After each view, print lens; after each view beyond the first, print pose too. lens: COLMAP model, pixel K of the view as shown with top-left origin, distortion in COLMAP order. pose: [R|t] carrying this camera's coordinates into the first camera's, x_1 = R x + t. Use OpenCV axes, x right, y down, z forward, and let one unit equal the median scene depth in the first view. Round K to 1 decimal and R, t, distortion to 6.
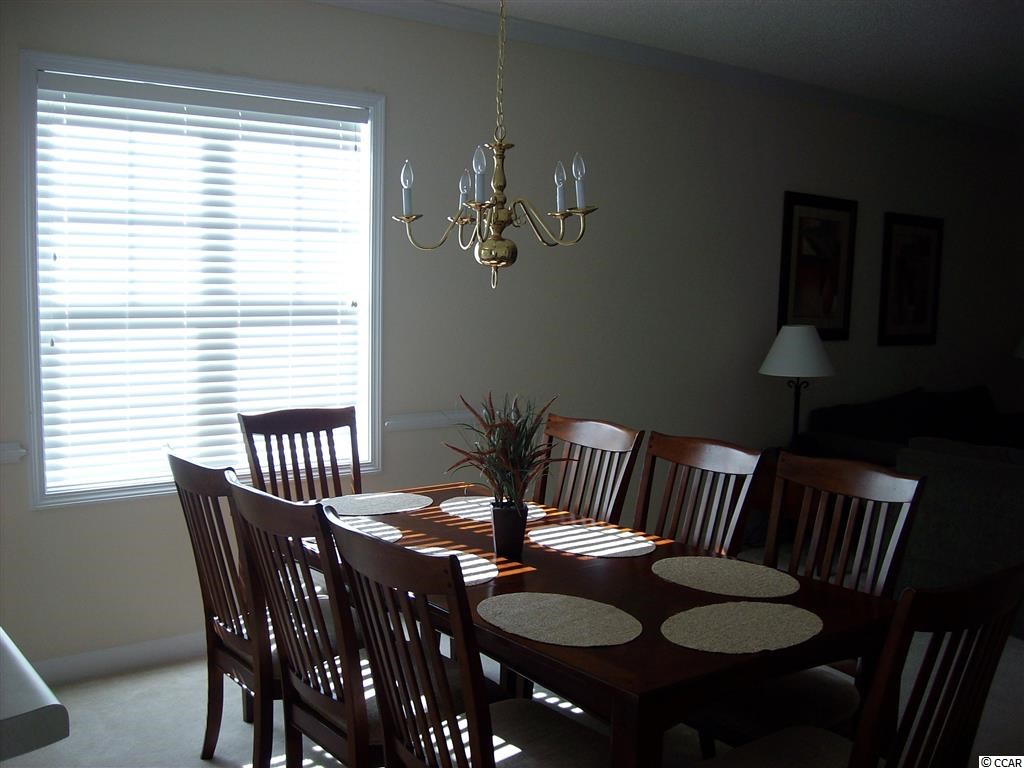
lens RADIAL K [[1032.7, 0, 534.1], [0, 1032.7, 385.4], [0, 0, 1]] dist [-0.223961, 0.207074]
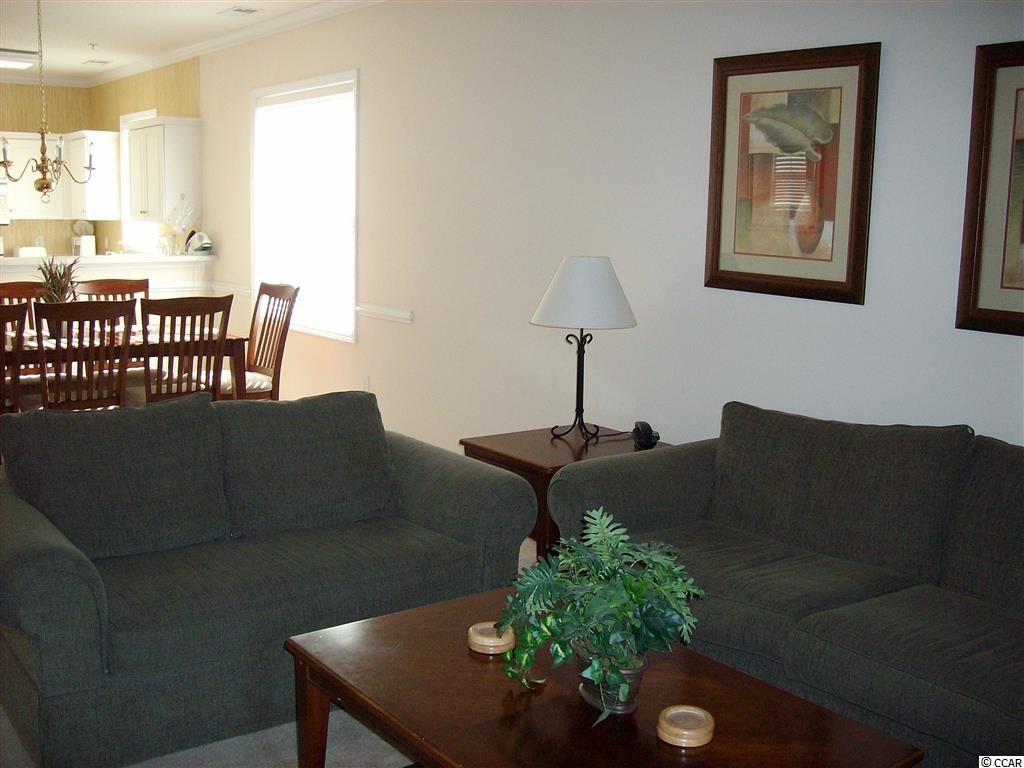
lens RADIAL K [[1032.7, 0, 534.1], [0, 1032.7, 385.4], [0, 0, 1]] dist [-0.223961, 0.207074]
pose [[0.030781, 0.143690, -0.989144, 0.886877], [-0.125469, 0.982340, 0.138797, -0.058831], [0.991620, 0.119835, 0.048266, 0.852777]]
